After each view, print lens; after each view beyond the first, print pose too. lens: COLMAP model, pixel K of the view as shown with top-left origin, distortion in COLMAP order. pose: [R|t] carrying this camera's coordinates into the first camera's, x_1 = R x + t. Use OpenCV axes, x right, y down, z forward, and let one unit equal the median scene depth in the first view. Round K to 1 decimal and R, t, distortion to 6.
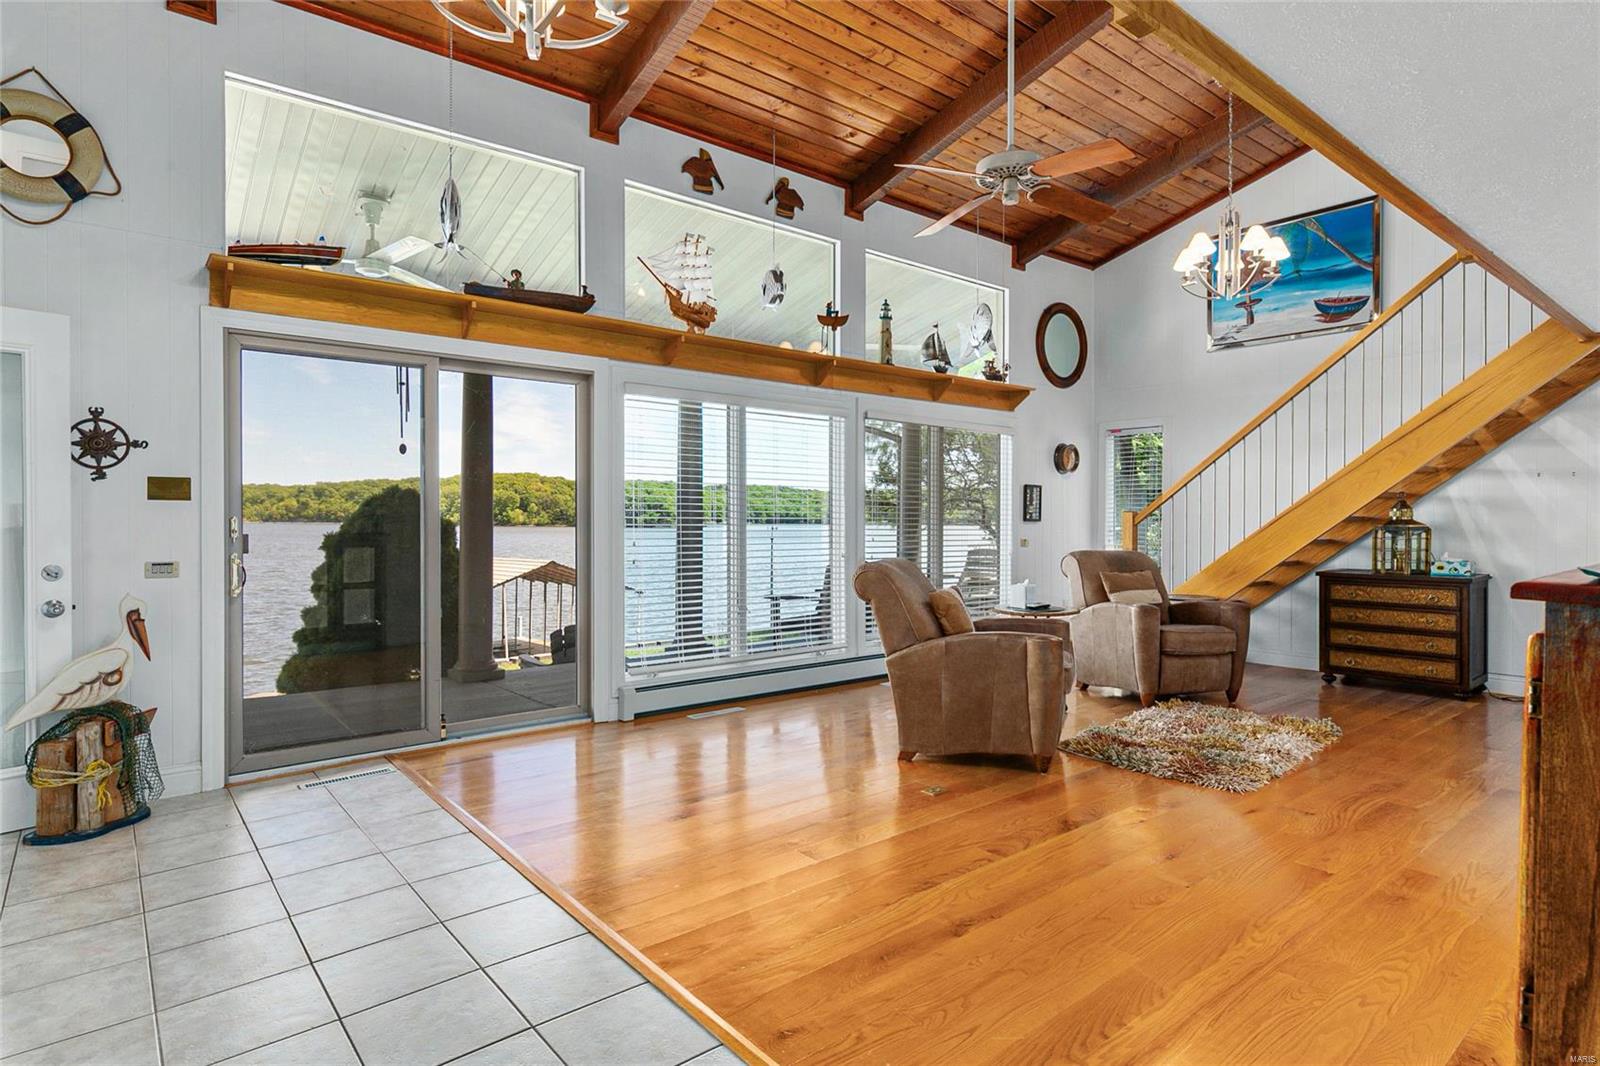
lens RADIAL K [[845.4, 0, 800.0], [0, 845.4, 533.0], [0, 0, 1]] dist [-0.000051, 0.000012]
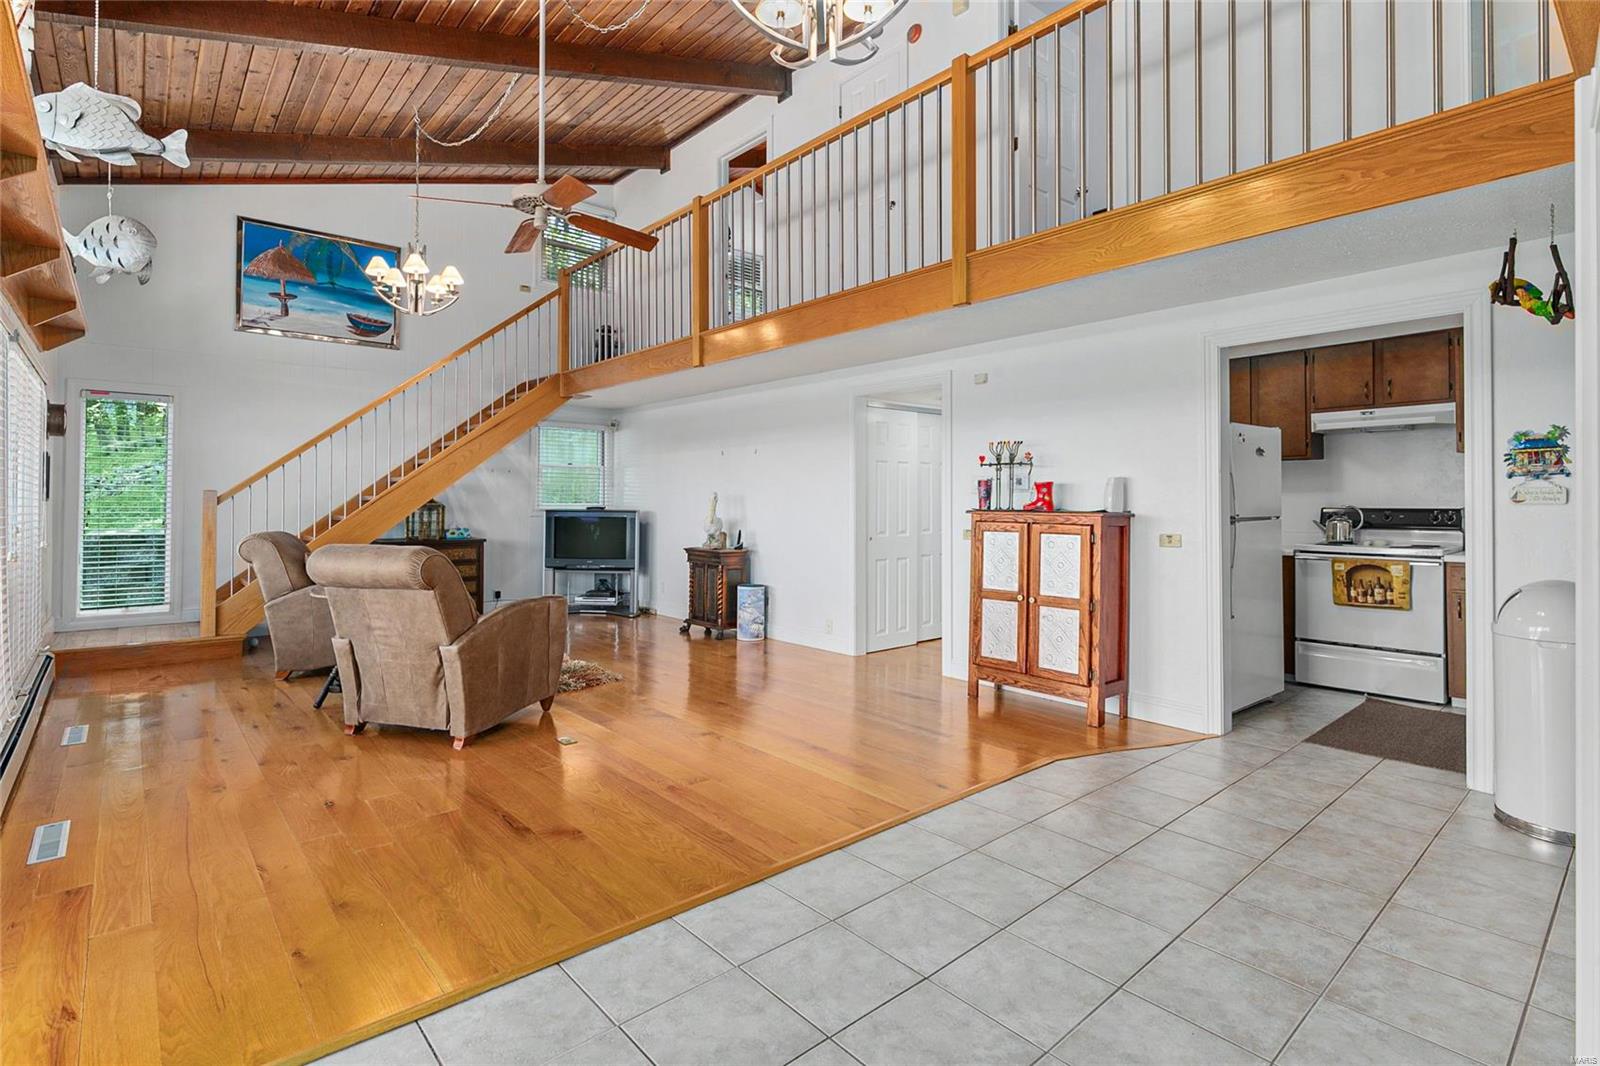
lens RADIAL K [[781.5, 0, 801.5], [0, 781.5, 498.0], [0, 0, 1]] dist [-0.000338, -0.000038]
pose [[-0.029795, 0.002926, 0.999552, -0.521666], [0.011651, 0.999929, -0.002580, -0.007434], [-0.999488, 0.011569, -0.029827, 0.418702]]
